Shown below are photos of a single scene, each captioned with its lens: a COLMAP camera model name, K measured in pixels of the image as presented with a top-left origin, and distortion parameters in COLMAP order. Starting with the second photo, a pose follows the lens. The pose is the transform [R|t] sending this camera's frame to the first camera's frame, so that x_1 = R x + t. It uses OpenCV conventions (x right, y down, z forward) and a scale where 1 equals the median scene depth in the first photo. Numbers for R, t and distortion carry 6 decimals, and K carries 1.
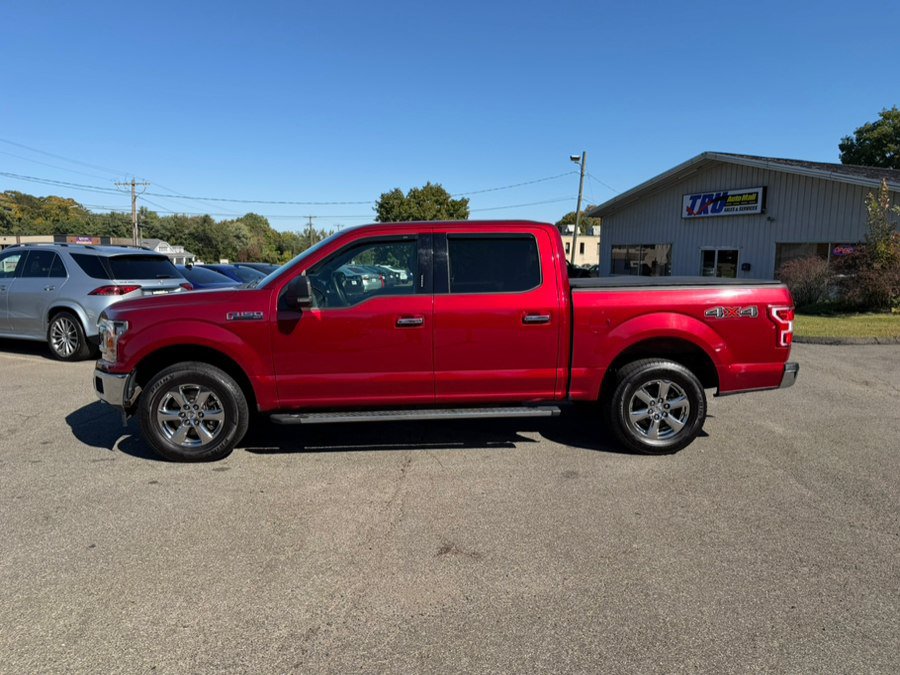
lens RADIAL K [[634.6, 0, 459.1], [0, 634.6, 367.8], [0, 0, 1]] dist [0.042039, -0.051789]
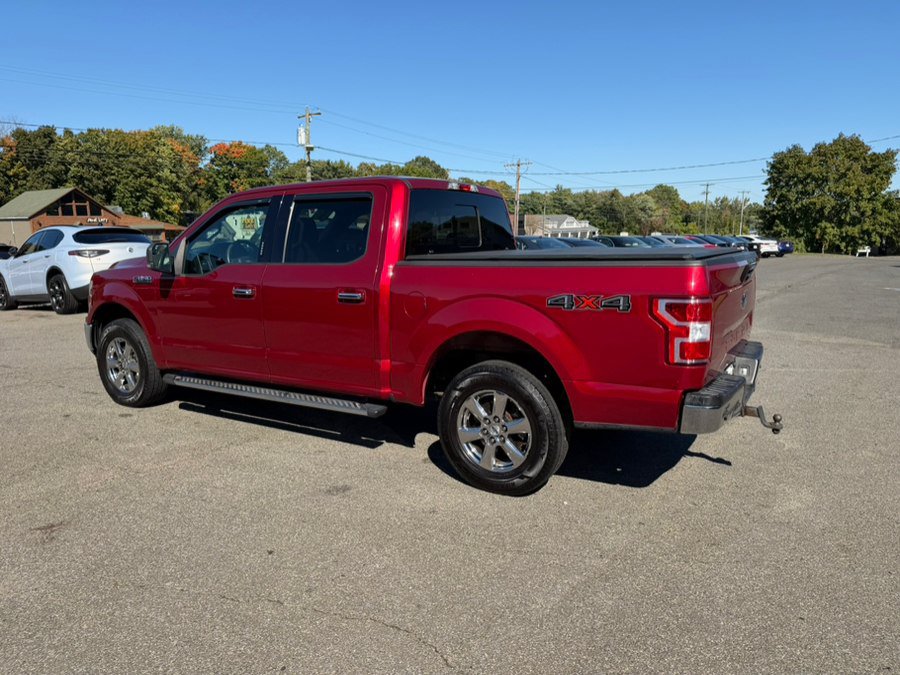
lens RADIAL K [[634.6, 0, 460.8], [0, 634.6, 362.0], [0, 0, 1]] dist [0.042039, -0.051789]
pose [[0.794054, 0.109099, -0.597977, 0.087507], [-0.089544, 0.994023, 0.062452, -0.006754], [0.601216, 0.003955, 0.799077, 0.049010]]
